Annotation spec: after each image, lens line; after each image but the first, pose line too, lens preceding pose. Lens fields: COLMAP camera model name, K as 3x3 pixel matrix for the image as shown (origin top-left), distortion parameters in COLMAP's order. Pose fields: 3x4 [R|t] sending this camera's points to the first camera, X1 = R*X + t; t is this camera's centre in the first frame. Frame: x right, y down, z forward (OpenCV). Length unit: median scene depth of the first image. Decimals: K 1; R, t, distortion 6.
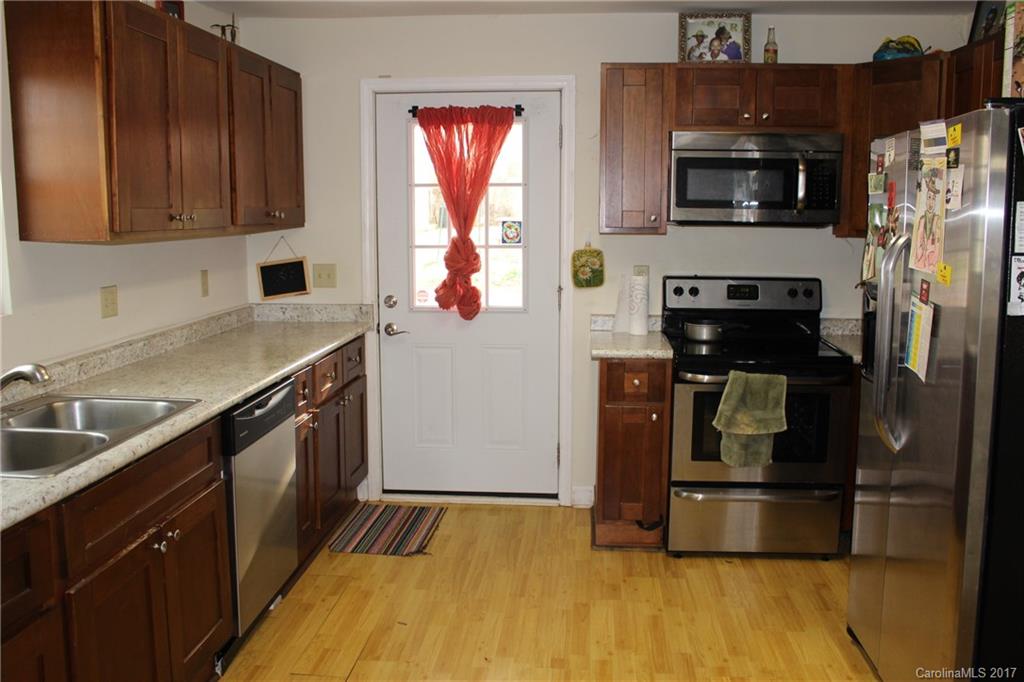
lens RADIAL K [[902.9, 0, 512.0], [0, 902.9, 341.0], [0, 0, 1]] dist [-0.140032, 0.016108]
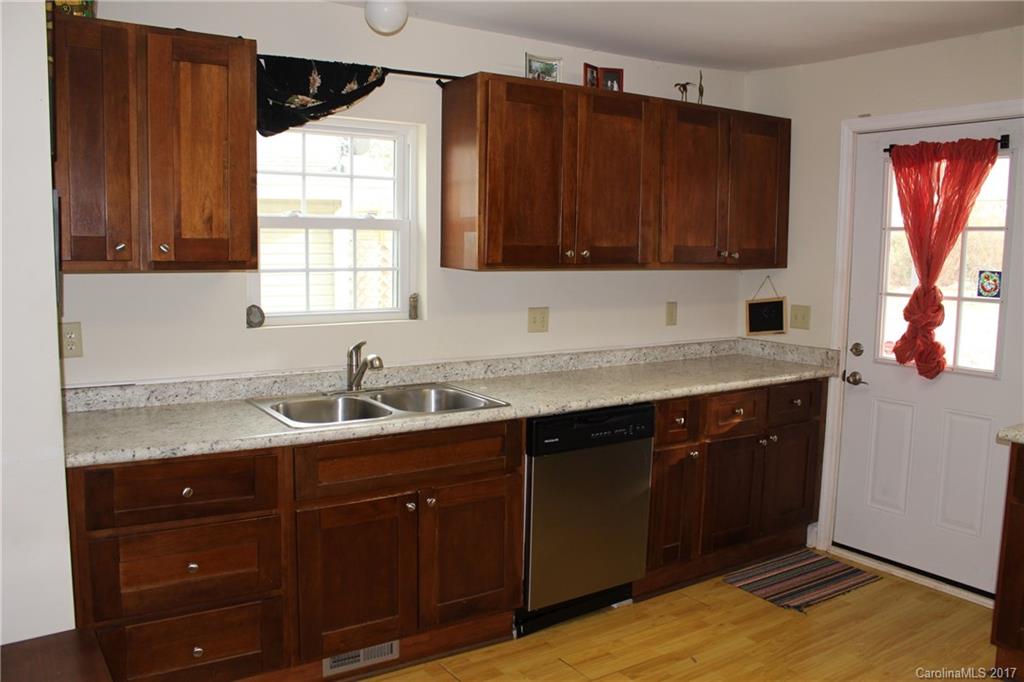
lens RADIAL K [[845.9, 0, 512.0], [0, 845.9, 341.0], [0, 0, 1]] dist [-0.157342, 0.122619]
pose [[0.622360, 0.096876, -0.776713, 0.326840], [-0.124023, 0.991981, 0.024349, -0.029100], [0.772843, 0.081176, 0.629384, 0.164331]]
